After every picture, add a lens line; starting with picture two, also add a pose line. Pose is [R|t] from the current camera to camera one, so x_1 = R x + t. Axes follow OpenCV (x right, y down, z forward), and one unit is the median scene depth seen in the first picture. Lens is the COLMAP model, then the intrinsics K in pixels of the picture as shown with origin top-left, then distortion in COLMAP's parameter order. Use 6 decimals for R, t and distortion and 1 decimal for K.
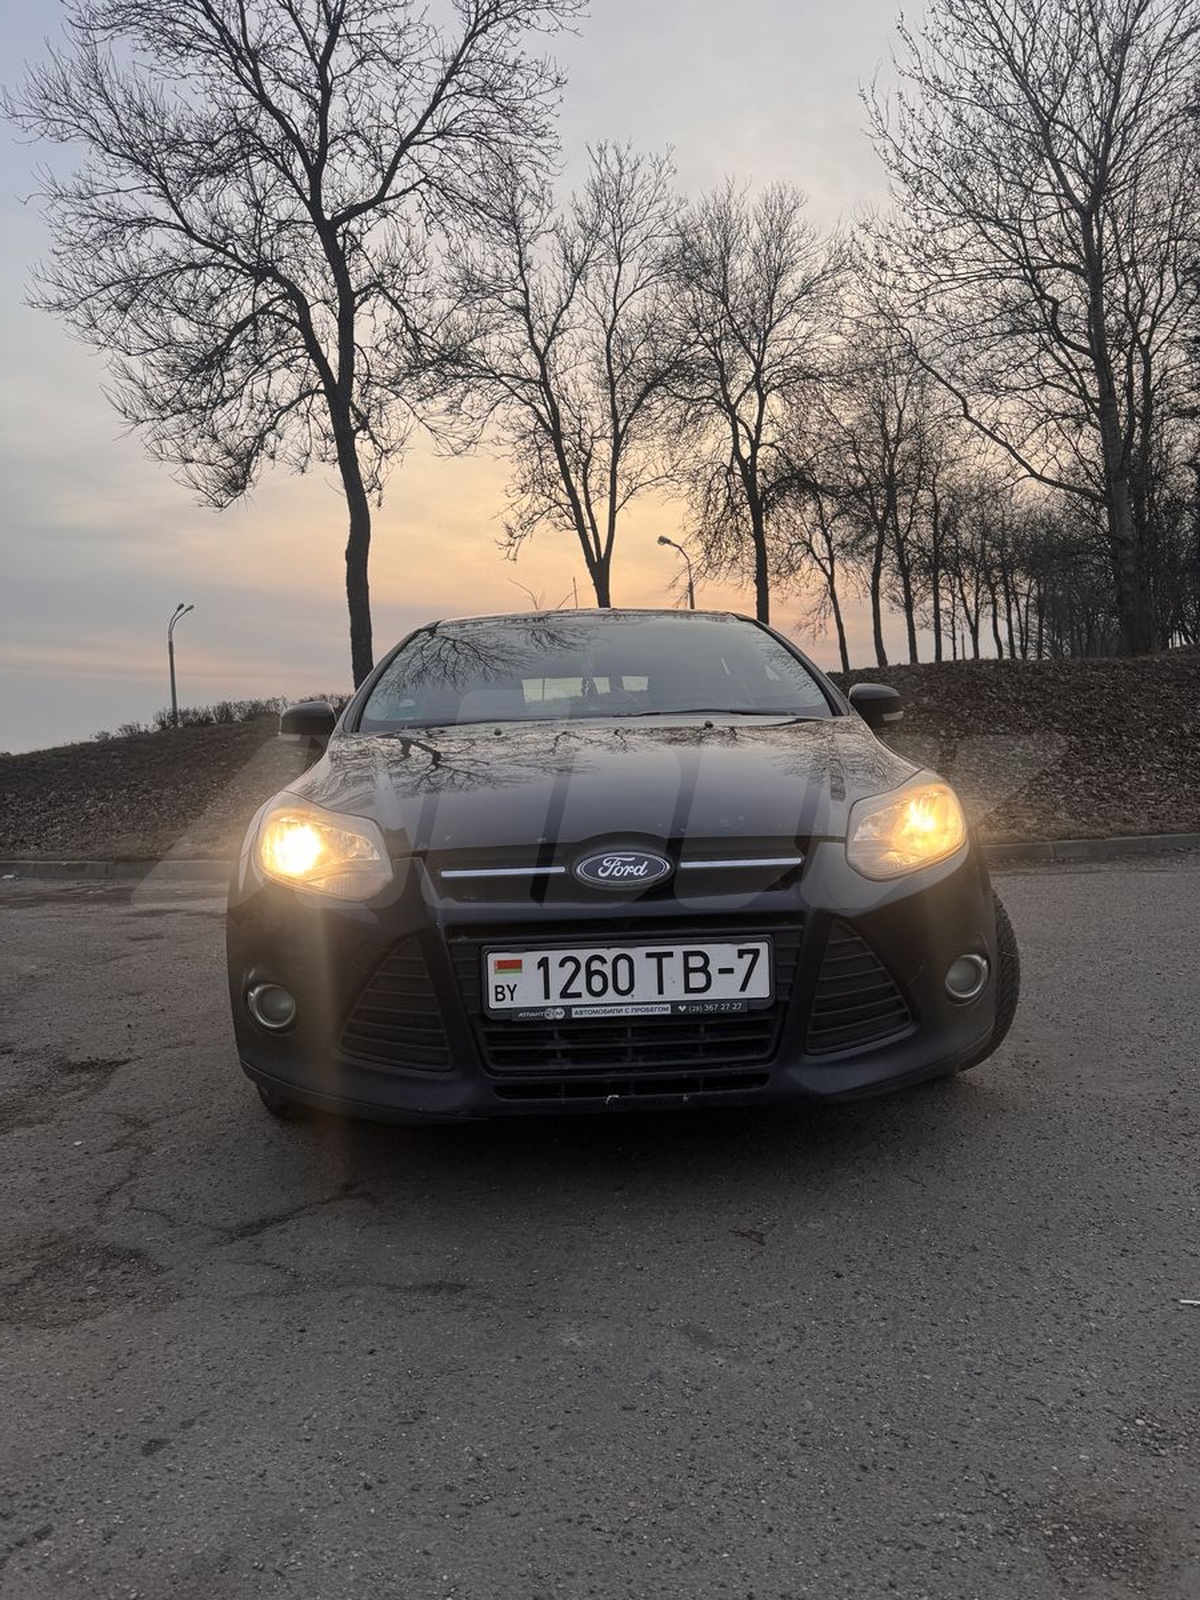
lens RADIAL K [[1094.3, 0, 607.9], [0, 1094.3, 797.8], [0, 0, 1]] dist [0.086745, -0.105347]
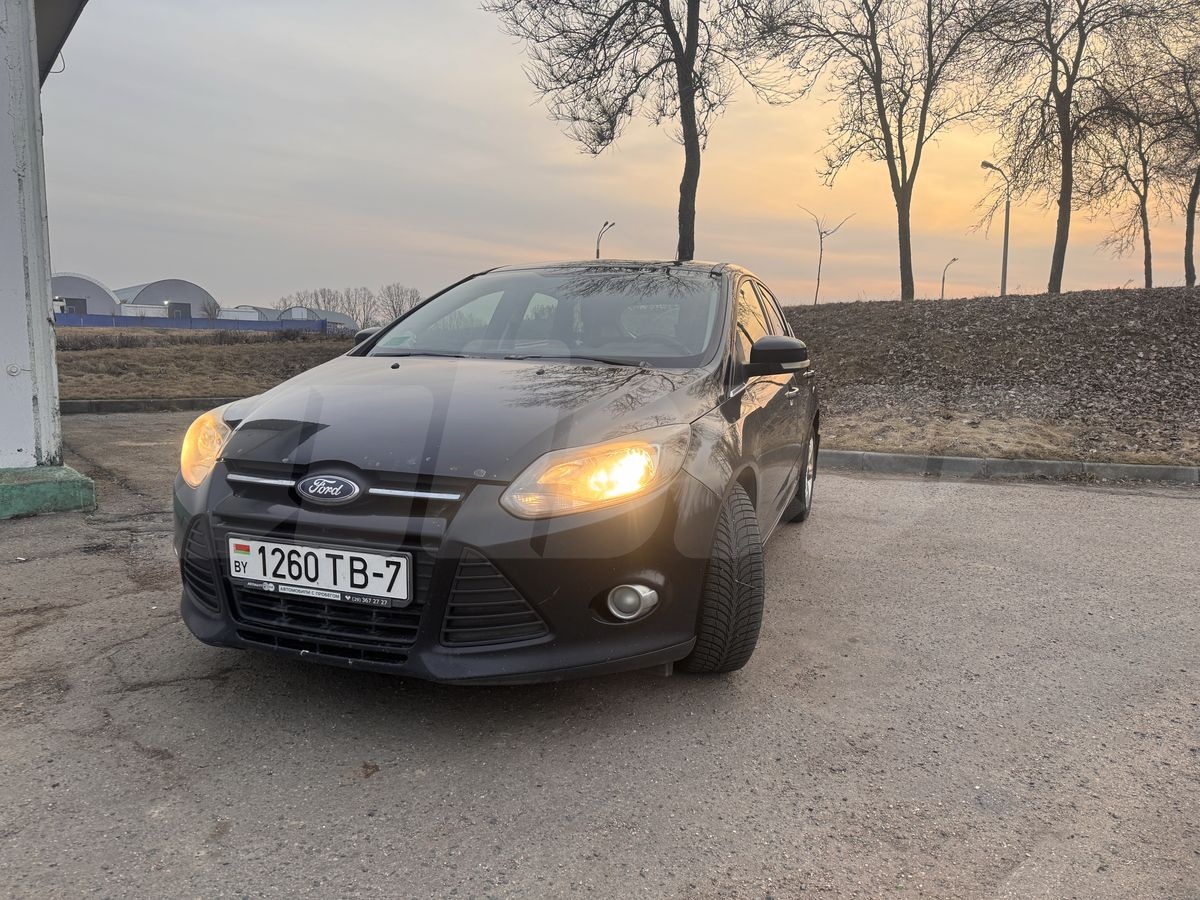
lens RADIAL K [[833.9, 0, 618.1], [0, 833.9, 437.2], [0, 0, 1]] dist [0.087444, -0.113998]
pose [[0.932179, 0.097405, -0.348647, 0.072679], [-0.068854, 0.993245, 0.093399, -0.012260], [0.355390, -0.063059, 0.932589, 0.017888]]
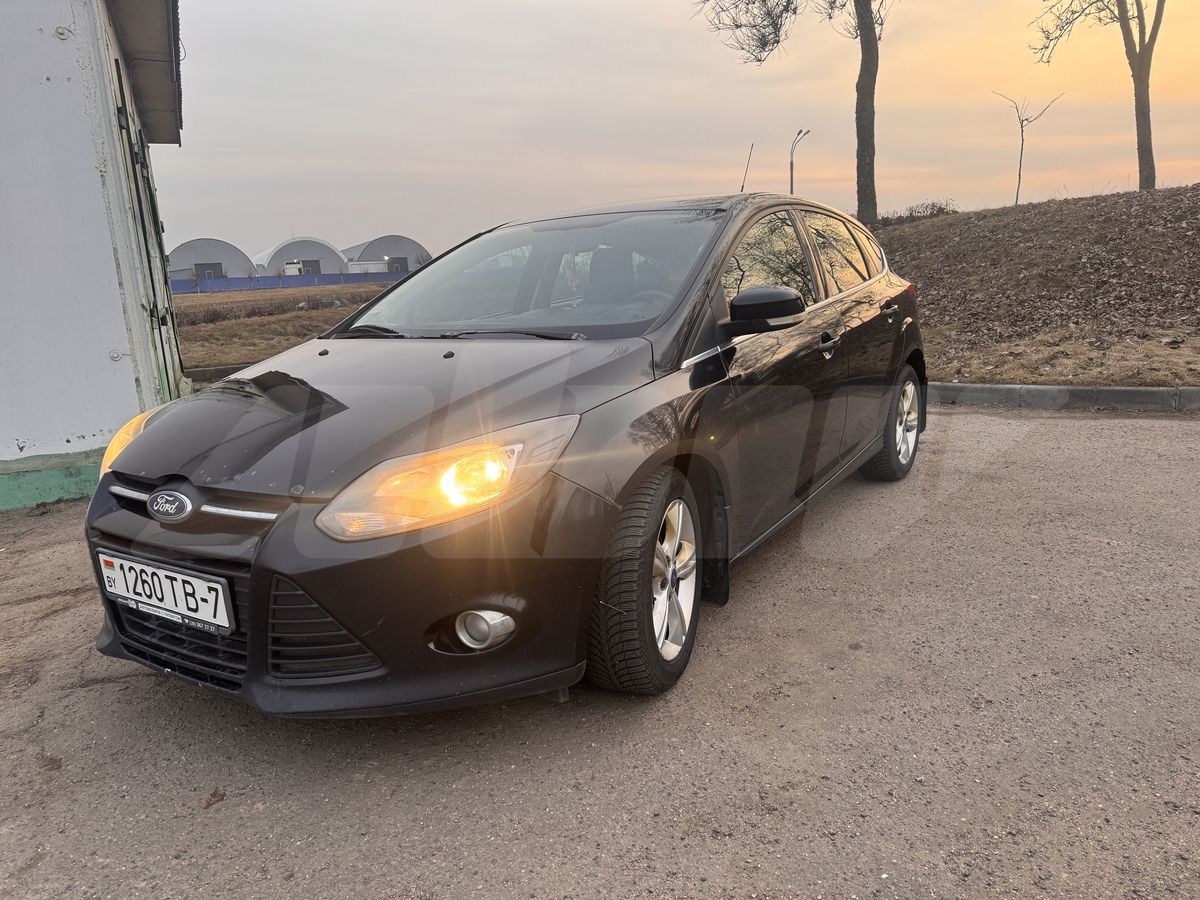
lens RADIAL K [[844.7, 0, 617.4], [0, 844.7, 435.0], [0, 0, 1]] dist [0.033580, -0.036265]
pose [[0.822640, 0.101414, -0.559445, 0.102479], [0.003689, 0.982991, 0.183618, -0.020152], [0.568551, -0.153115, 0.808273, 0.053430]]
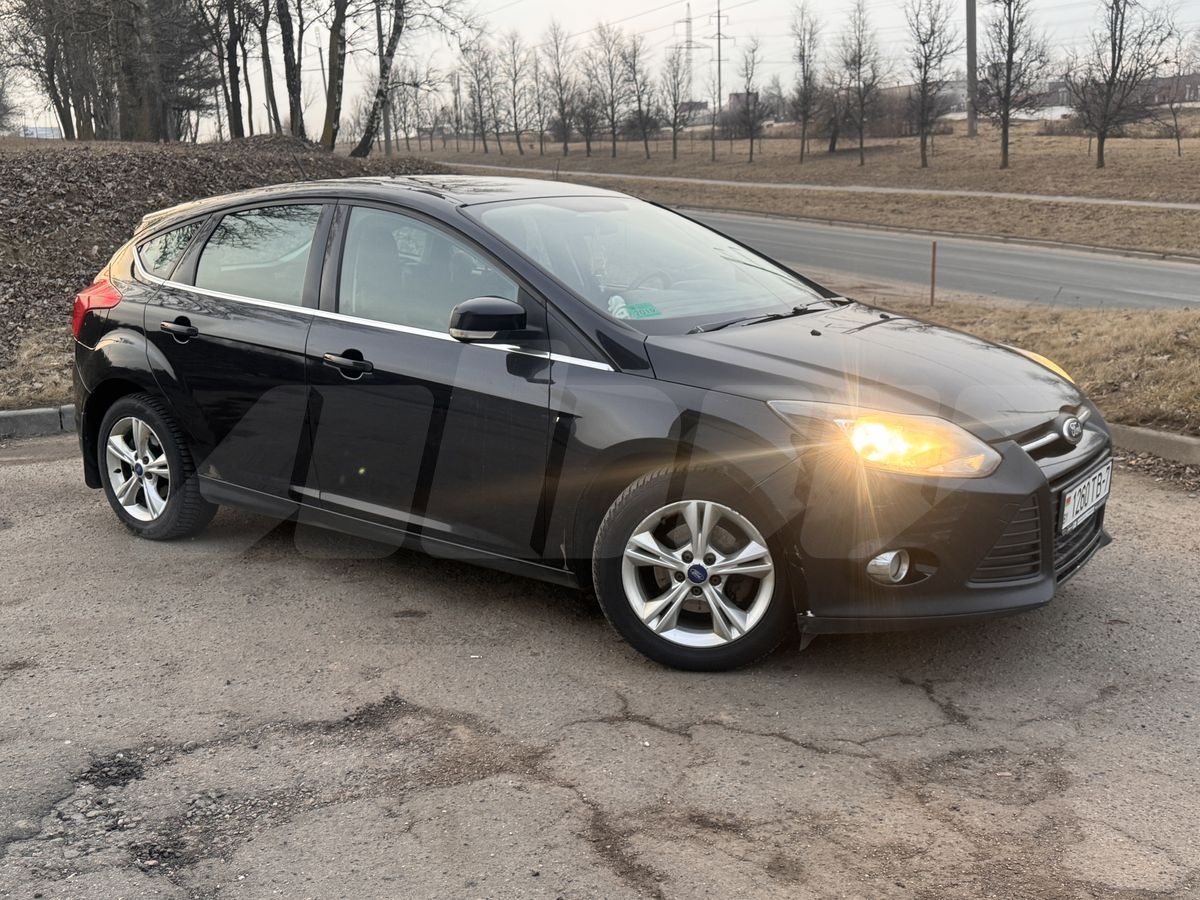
lens RADIAL K [[1148.5, 0, 577.1], [0, 1148.5, 453.0], [0, 0, 1]] dist [0.126851, -0.008061]
pose [[0.630753, -0.149862, 0.761375, -0.181754], [0.027919, 0.984922, 0.170734, -0.022195], [-0.775482, -0.086434, 0.625426, 0.050977]]
